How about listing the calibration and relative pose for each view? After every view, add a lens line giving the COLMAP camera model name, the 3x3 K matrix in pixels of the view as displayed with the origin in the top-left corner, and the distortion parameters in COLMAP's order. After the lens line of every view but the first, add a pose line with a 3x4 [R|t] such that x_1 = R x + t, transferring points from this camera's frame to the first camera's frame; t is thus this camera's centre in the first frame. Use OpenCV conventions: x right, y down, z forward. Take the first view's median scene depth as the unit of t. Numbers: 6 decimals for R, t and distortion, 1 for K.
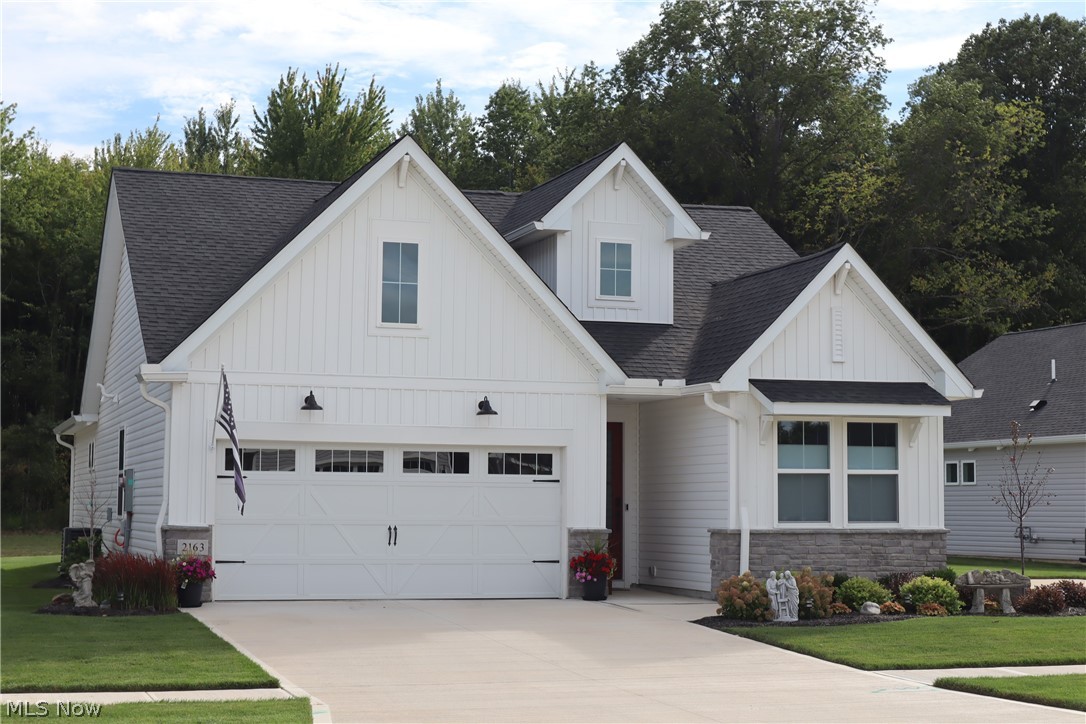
lens RADIAL K [[1805.8, 0, 542.7], [0, 1805.8, 362.6], [0, 0, 1]] dist [-0.033943, 0.000000]
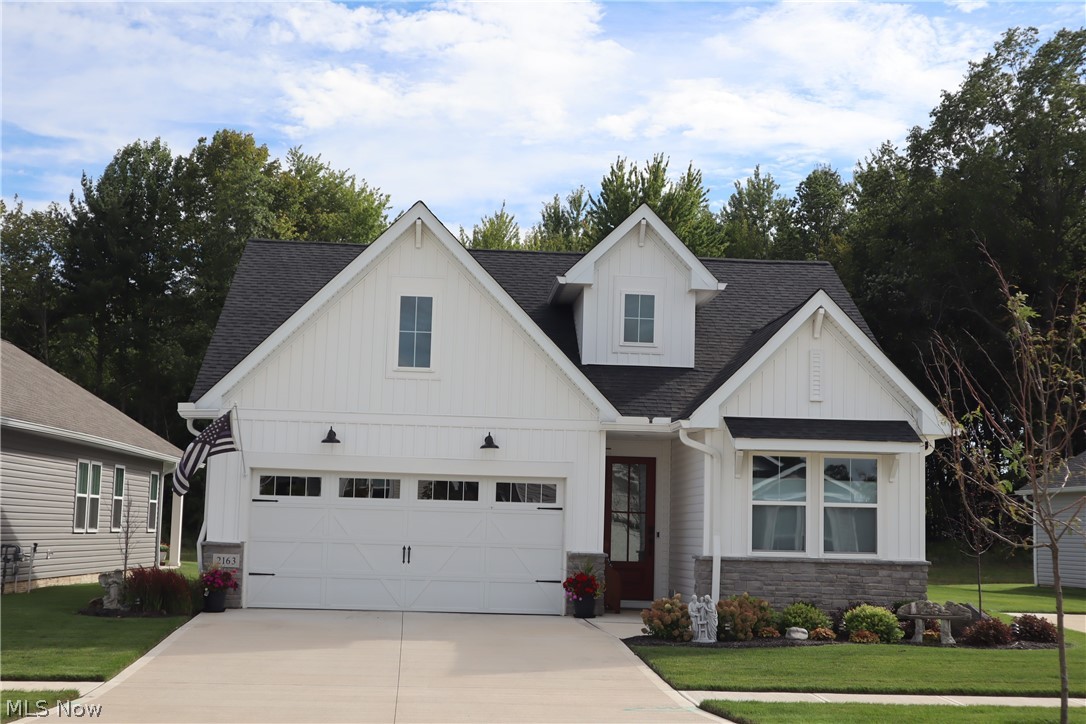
lens RADIAL K [[1558.7, 0, 546.1], [0, 1558.7, 366.1], [0, 0, 1]] dist [0.031280, 0.000000]
pose [[0.969904, -0.006786, -0.243392, 0.236064], [-0.000556, 0.999547, -0.030088, 0.006796], [0.243486, 0.029318, 0.969461, 0.066819]]
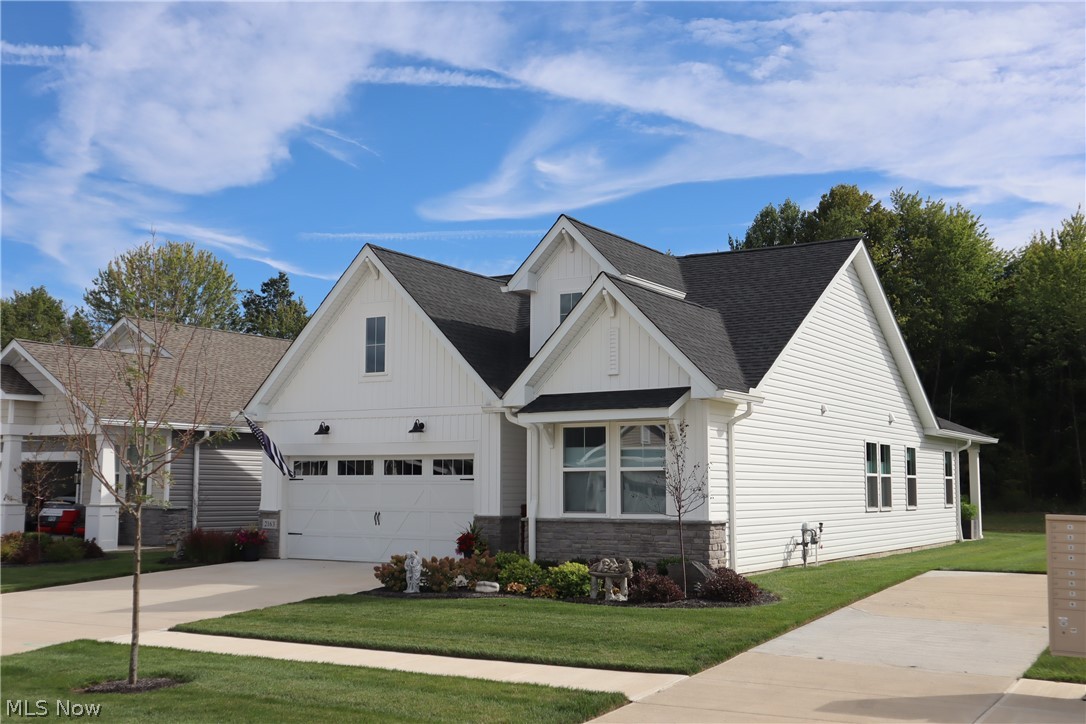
lens RADIAL K [[1183.1, 0, 540.3], [0, 1183.1, 362.0], [0, 0, 1]] dist [0.039482, 0.000000]
pose [[0.642382, -0.085182, -0.761636, 0.723059], [0.059047, 0.996351, -0.061631, 0.036174], [0.764107, -0.005382, 0.645067, 0.475473]]
